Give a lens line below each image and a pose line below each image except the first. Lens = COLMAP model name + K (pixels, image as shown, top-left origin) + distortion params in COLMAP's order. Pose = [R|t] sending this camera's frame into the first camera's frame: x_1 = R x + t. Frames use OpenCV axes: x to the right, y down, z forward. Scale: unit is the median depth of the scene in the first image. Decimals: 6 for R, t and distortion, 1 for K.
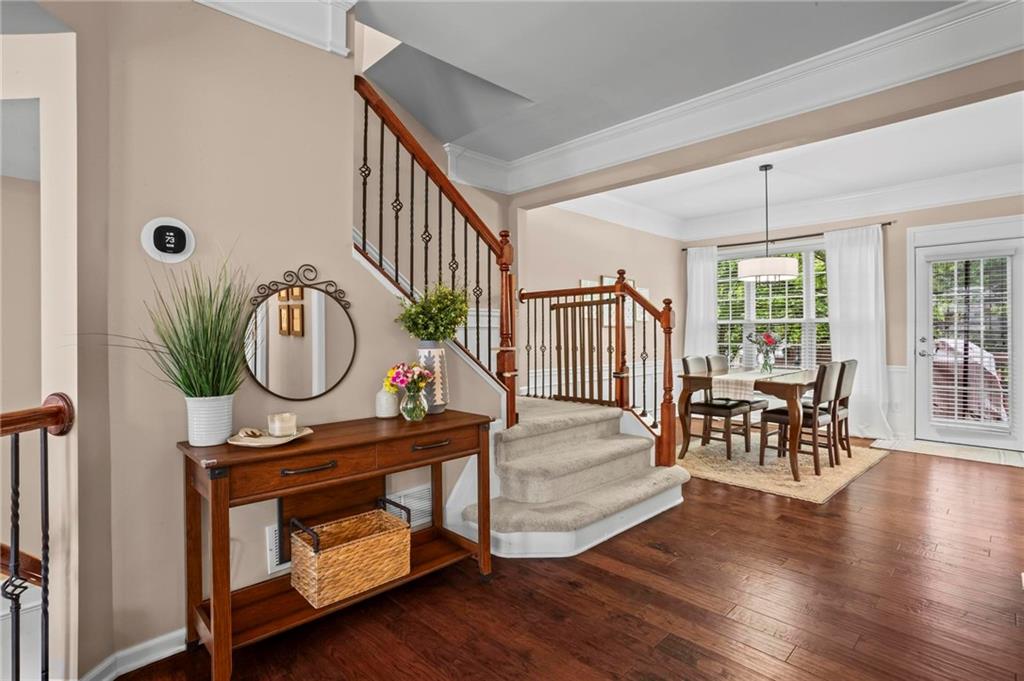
lens RADIAL K [[498.9, 0, 502.0], [0, 498.9, 338.0], [0, 0, 1]] dist [-0.050038, 0.031581]
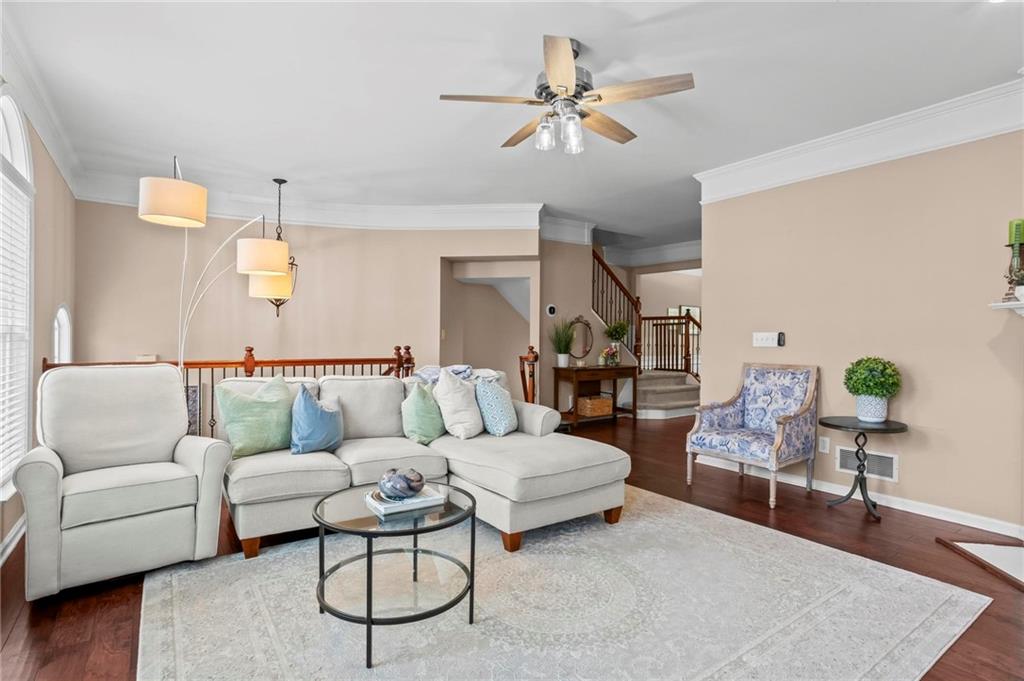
lens RADIAL K [[498.9, 0, 502.0], [0, 498.9, 338.0], [0, 0, 1]] dist [-0.050038, 0.031581]
pose [[0.987442, 0.019156, -0.156815, -0.225237], [-0.019242, 0.999814, 0.000970, 0.002169], [0.156805, 0.002060, 0.987628, -1.290347]]
